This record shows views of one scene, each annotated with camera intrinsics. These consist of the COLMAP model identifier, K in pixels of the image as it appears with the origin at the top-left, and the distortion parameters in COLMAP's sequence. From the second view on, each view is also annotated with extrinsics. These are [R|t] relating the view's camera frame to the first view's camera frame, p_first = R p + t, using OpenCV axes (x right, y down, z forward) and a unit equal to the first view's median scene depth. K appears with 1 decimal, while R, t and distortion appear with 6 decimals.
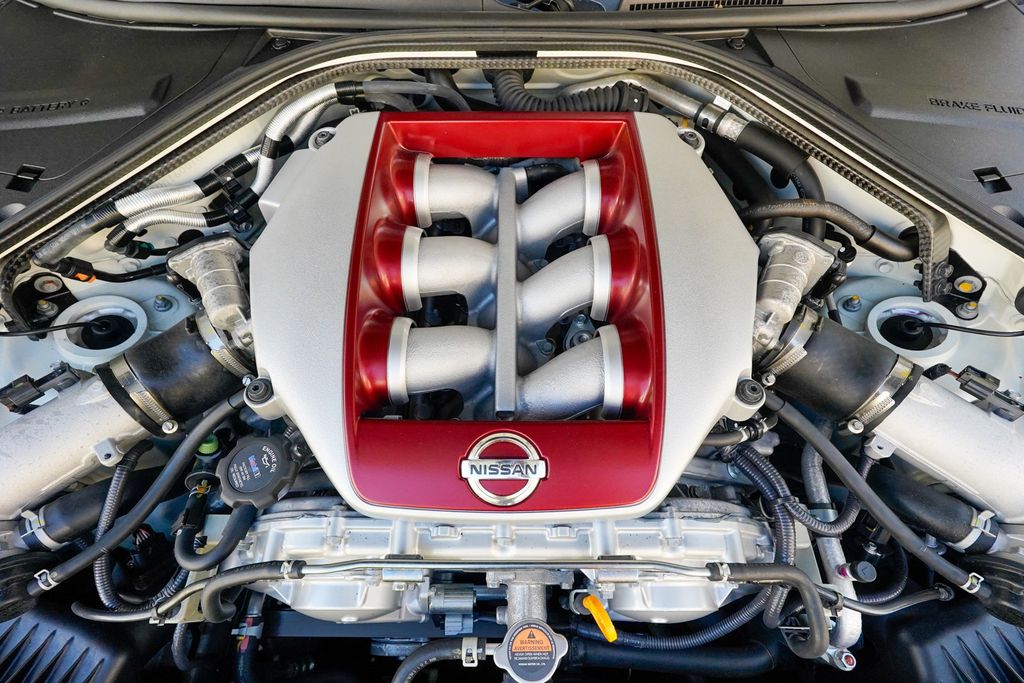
lens RADIAL K [[467.9, 0, 516.6], [0, 467.9, 338.6], [0, 0, 1]] dist [-0.016518, 0.007768]
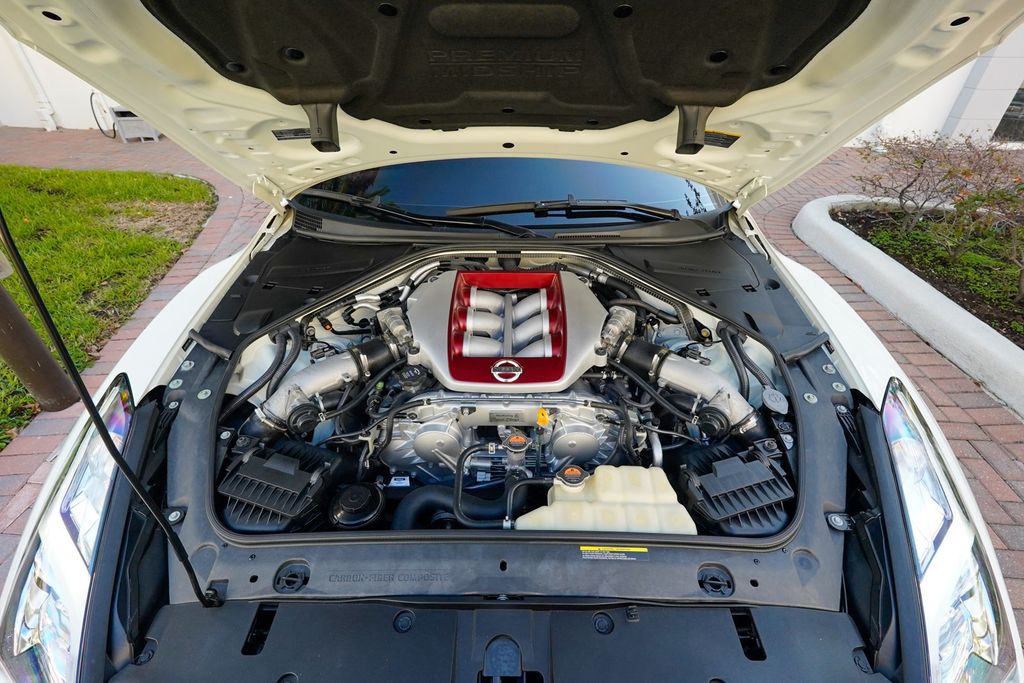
lens RADIAL K [[467.9, 0, 516.4], [0, 467.9, 335.9], [0, 0, 1]] dist [-0.016518, 0.007768]
pose [[0.999988, 0.002210, 0.004406, 0.011172], [-0.000069, 0.900069, -0.435748, 0.923611], [-0.004929, 0.435742, 0.900058, -1.107284]]
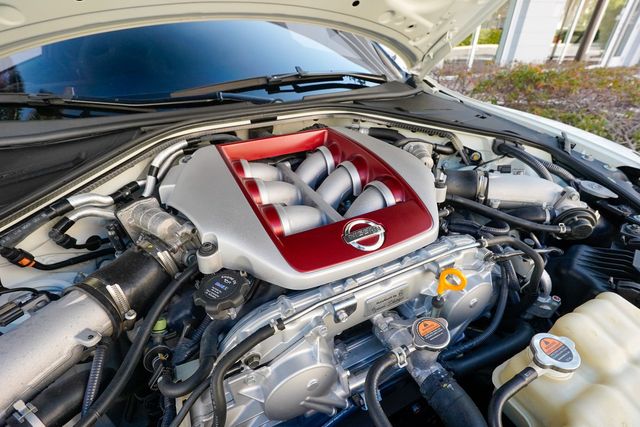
lens RADIAL K [[292.4, 0, 317.2], [0, 292.4, 215.8], [0, 0, 1]] dist [-0.016518, 0.007768]
pose [[0.896961, -0.251364, 0.363698, -0.429449], [0.395881, 0.822880, -0.407611, 0.441270], [-0.196821, 0.509593, 0.837602, 0.028284]]
